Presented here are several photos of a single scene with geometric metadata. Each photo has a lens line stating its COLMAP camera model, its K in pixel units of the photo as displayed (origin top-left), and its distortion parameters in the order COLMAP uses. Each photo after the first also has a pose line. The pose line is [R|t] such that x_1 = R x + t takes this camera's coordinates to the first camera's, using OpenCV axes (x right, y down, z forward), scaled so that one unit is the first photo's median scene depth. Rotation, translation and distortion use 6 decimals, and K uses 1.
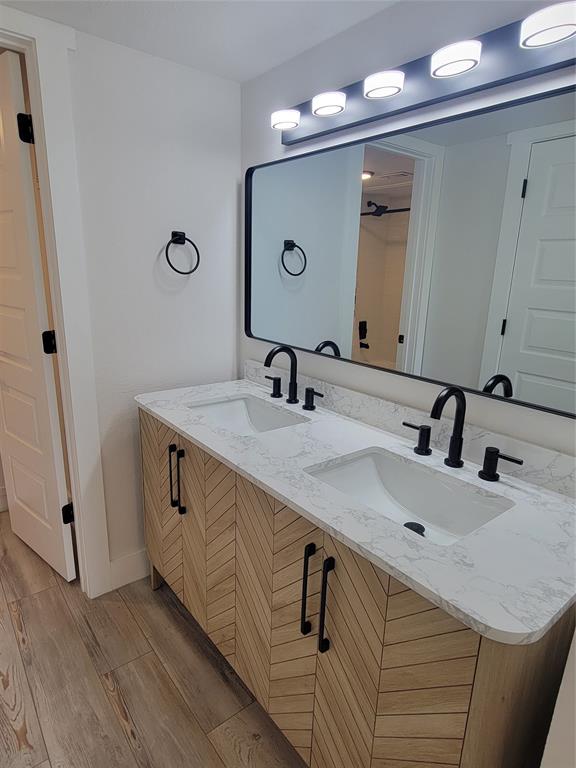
lens RADIAL K [[450.8, 0, 289.1], [0, 450.8, 387.3], [0, 0, 1]] dist [-0.000275, 0.001868]
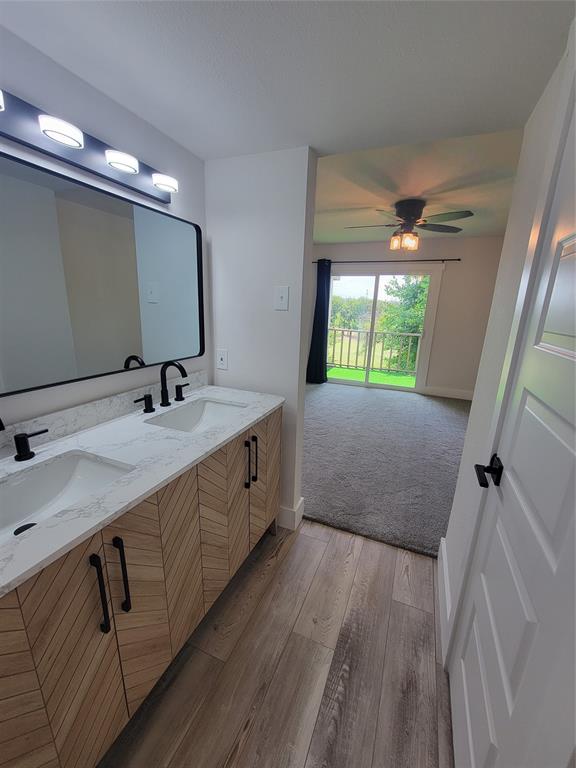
lens RADIAL K [[310.4, 0, 290.9], [0, 310.4, 384.1], [0, 0, 1]] dist [0.001270, 0.000013]
pose [[-0.477730, -0.272264, 0.835252, -0.779485], [0.168729, 0.904626, 0.391384, -0.269003], [-0.862151, 0.327907, -0.386228, 0.889102]]
